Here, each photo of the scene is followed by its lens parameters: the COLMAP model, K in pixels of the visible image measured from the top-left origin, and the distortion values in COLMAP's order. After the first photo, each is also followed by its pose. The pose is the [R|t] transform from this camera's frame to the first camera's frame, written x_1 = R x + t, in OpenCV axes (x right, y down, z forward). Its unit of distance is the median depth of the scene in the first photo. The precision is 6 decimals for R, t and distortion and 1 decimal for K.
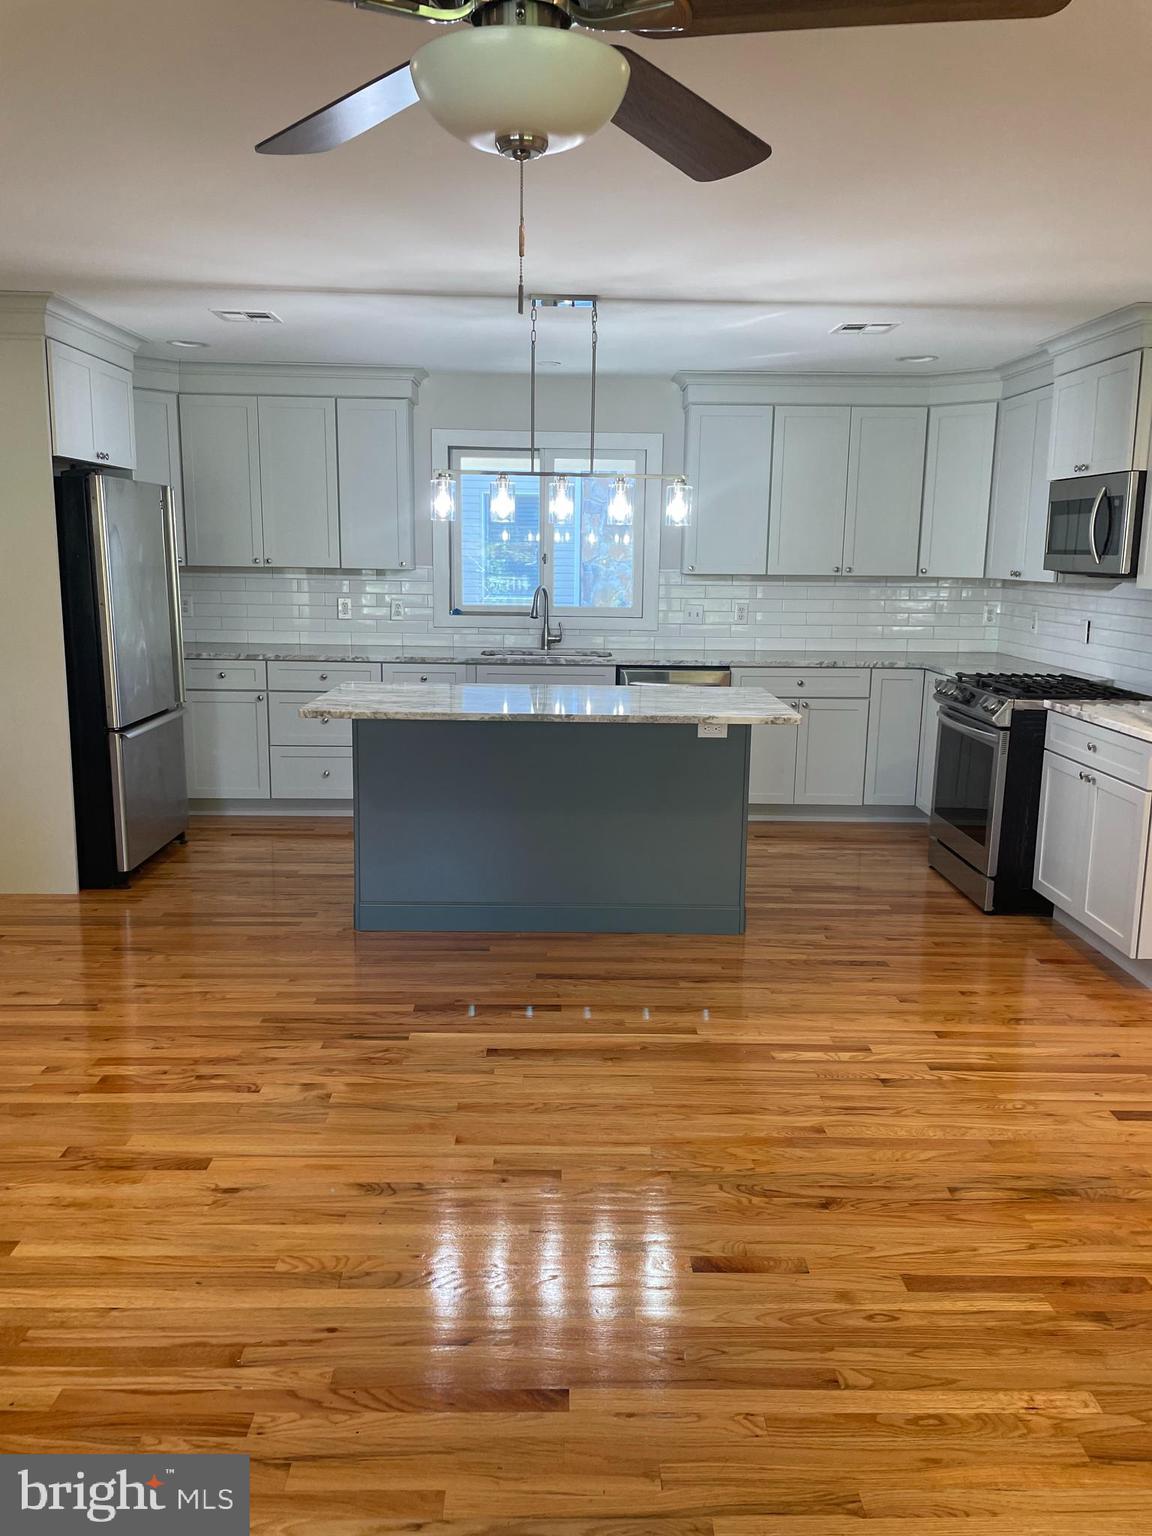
lens RADIAL K [[1172.2, 0, 591.0], [0, 1172.2, 768.0], [0, 0, 1]] dist [0.079114, -0.084472]
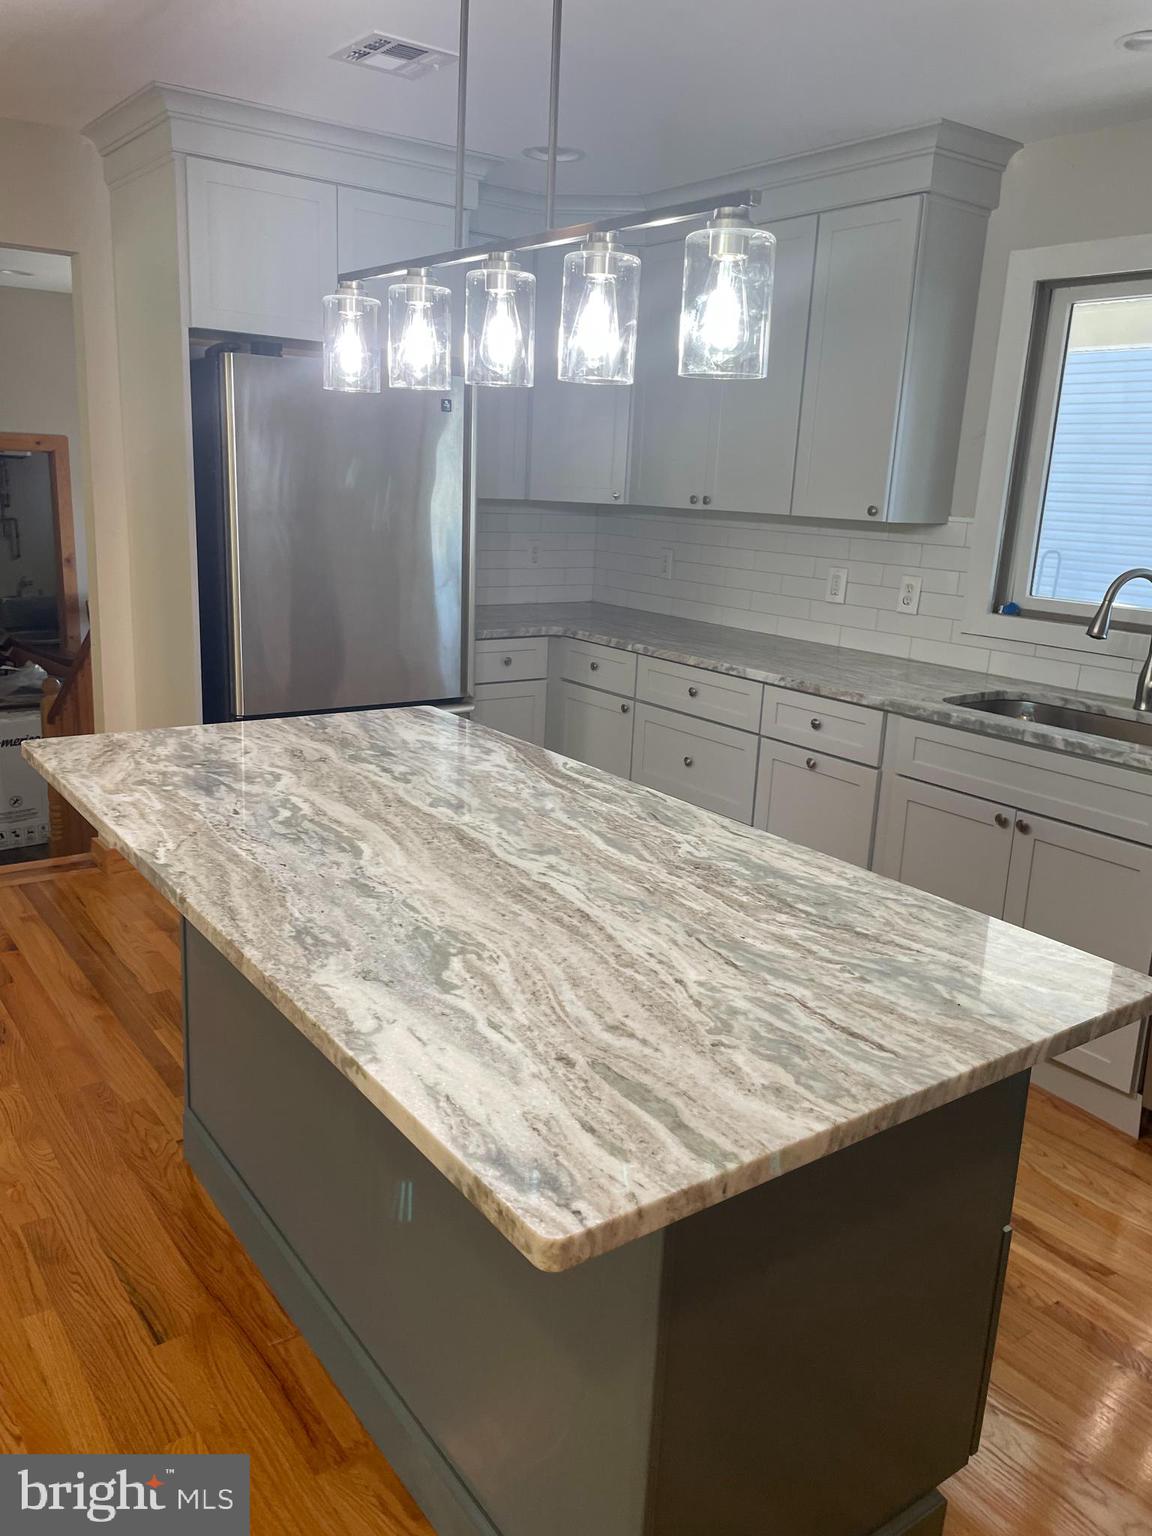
lens RADIAL K [[1172.2, 0, 572.3], [0, 1172.2, 753.8], [0, 0, 1]] dist [0.079114, -0.084472]
pose [[0.574074, 0.201230, -0.793691, 0.307545], [-0.185404, 0.976100, 0.113375, -0.140660], [0.797536, 0.082068, 0.597663, 0.803679]]
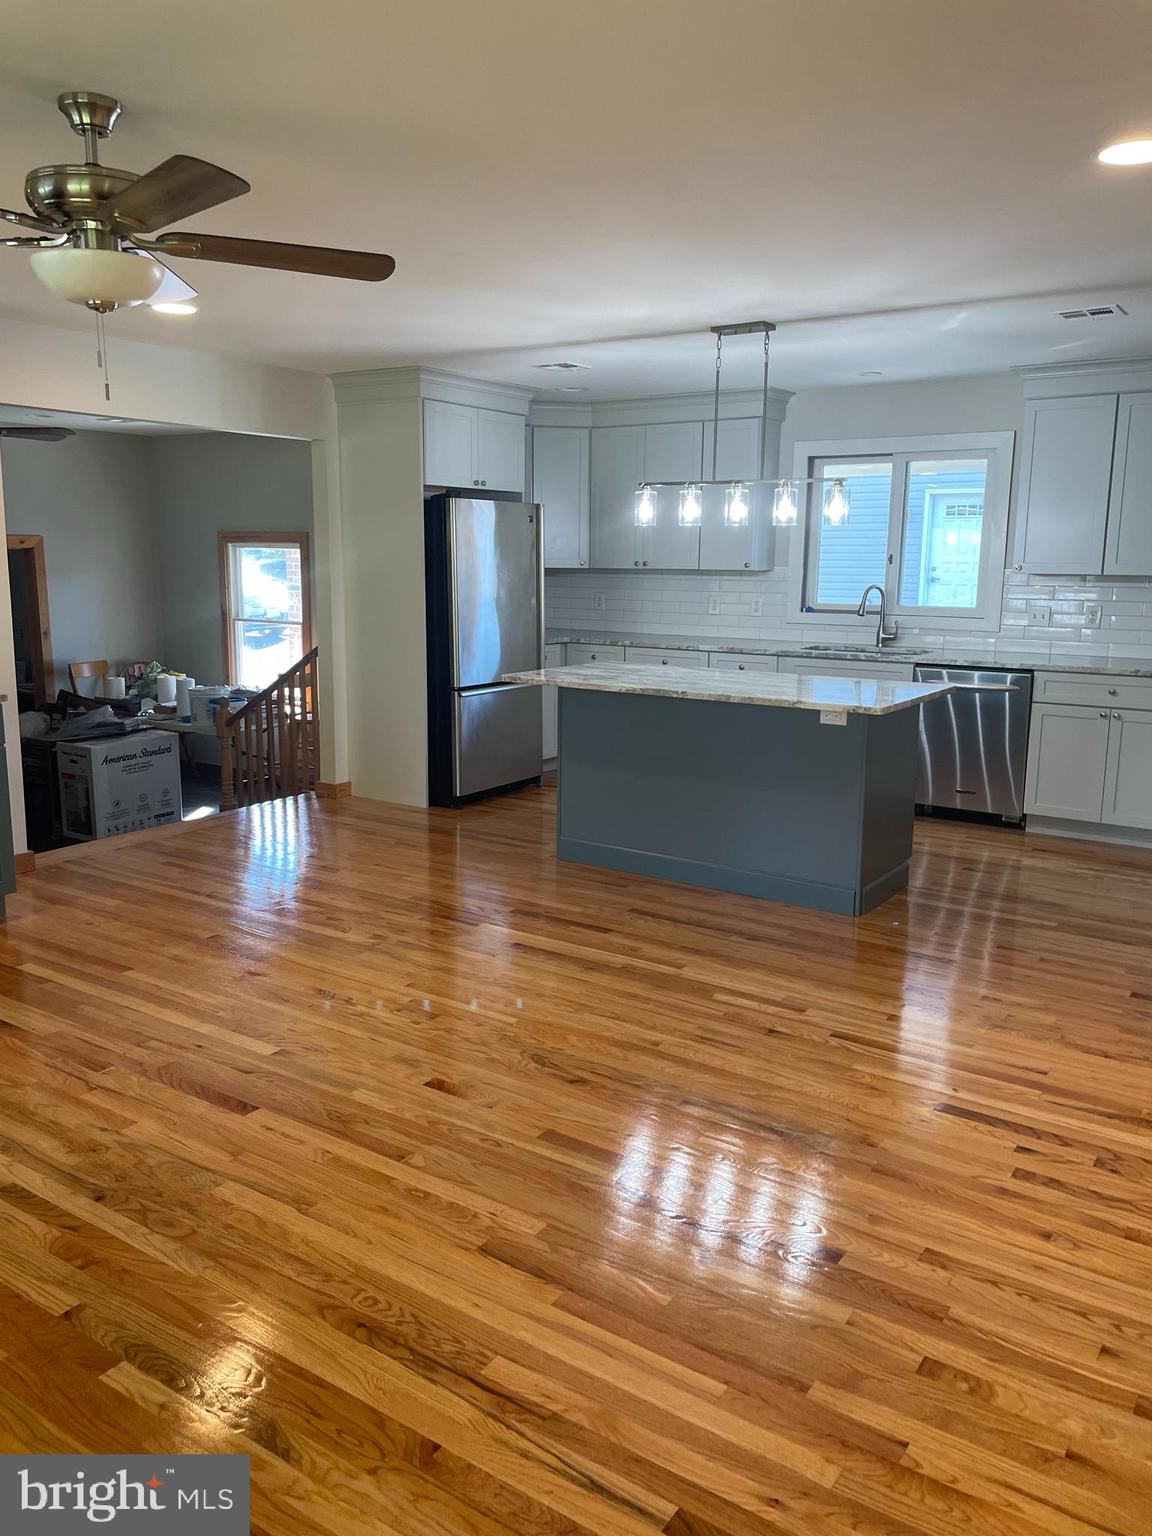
lens RADIAL K [[1172.2, 0, 590.1], [0, 1172.2, 775.0], [0, 0, 1]] dist [0.079114, -0.084472]
pose [[0.817416, 0.101251, -0.567080, 0.525682], [-0.103073, 0.994252, 0.028949, 0.011364], [0.566752, 0.034787, 0.823154, 0.001372]]
